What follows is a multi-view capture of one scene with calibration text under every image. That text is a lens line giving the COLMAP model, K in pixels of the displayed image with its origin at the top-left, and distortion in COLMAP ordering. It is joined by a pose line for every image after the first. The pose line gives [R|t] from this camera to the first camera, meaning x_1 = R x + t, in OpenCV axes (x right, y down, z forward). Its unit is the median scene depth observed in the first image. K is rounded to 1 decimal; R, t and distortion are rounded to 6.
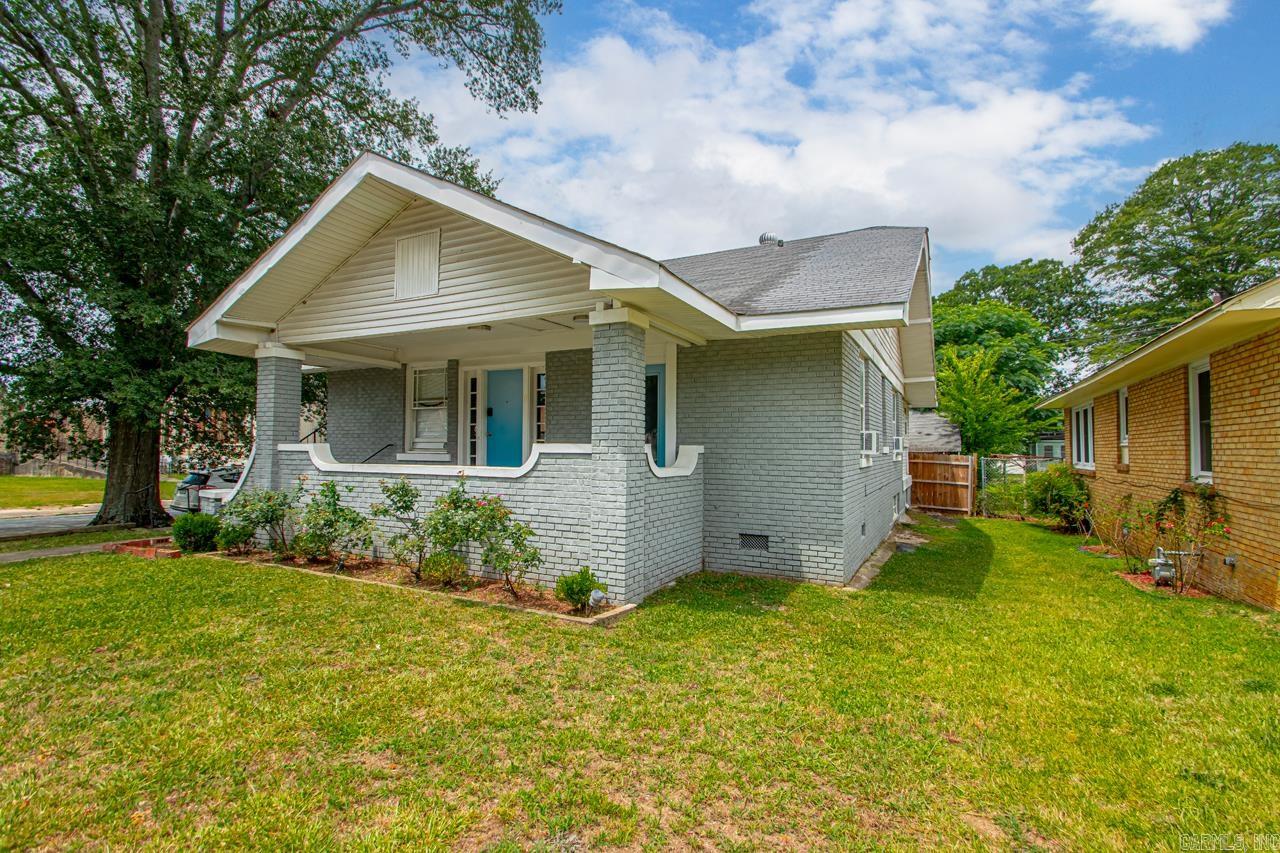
lens RADIAL K [[629.2, 0, 640.0], [0, 629.2, 426.5], [0, 0, 1]] dist [0.016533, 0.000053]
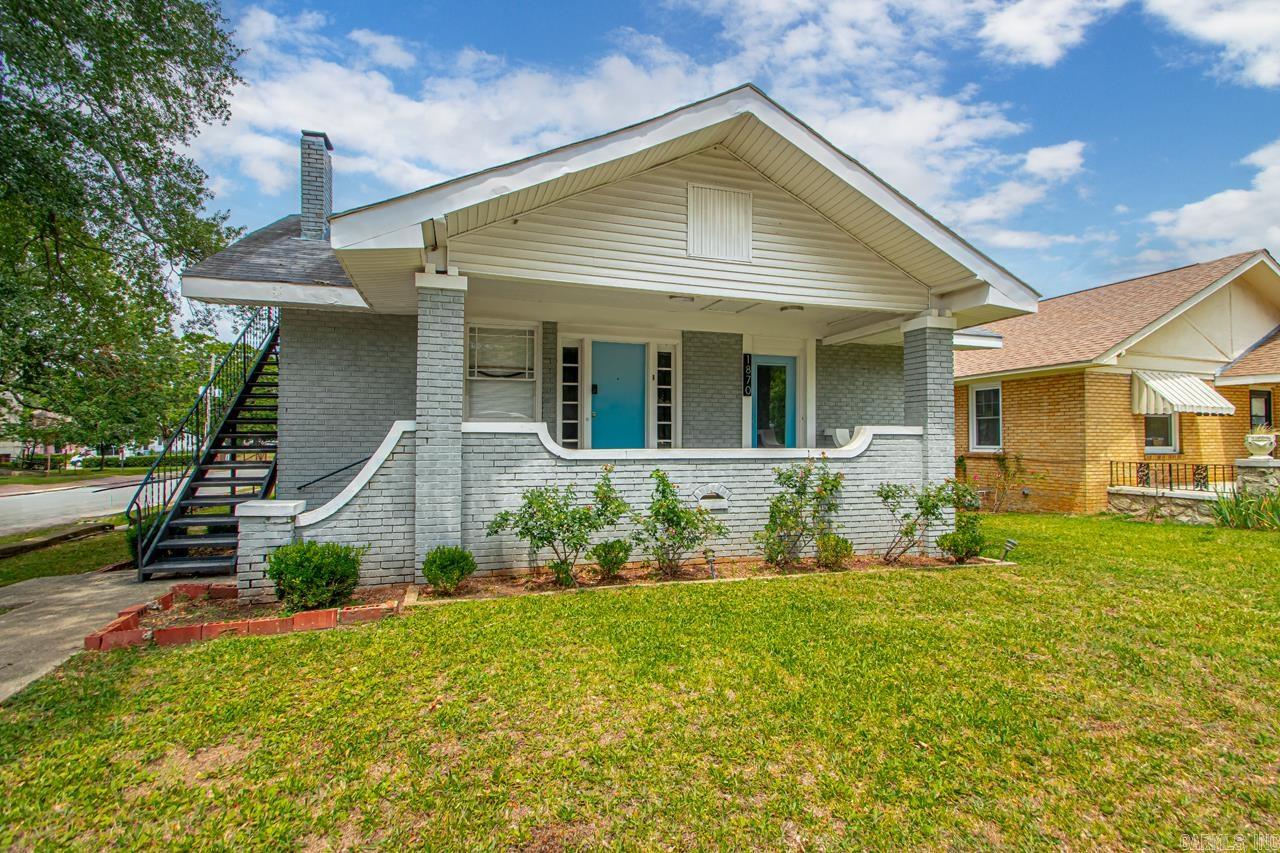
lens RADIAL K [[629.2, 0, 640.0], [0, 629.2, 426.5], [0, 0, 1]] dist [0.016533, 0.000053]
pose [[0.678143, 0.008955, 0.734875, -1.102295], [-0.025713, 0.999603, 0.011547, 0.022810], [-0.734480, -0.026726, 0.678104, 0.486007]]
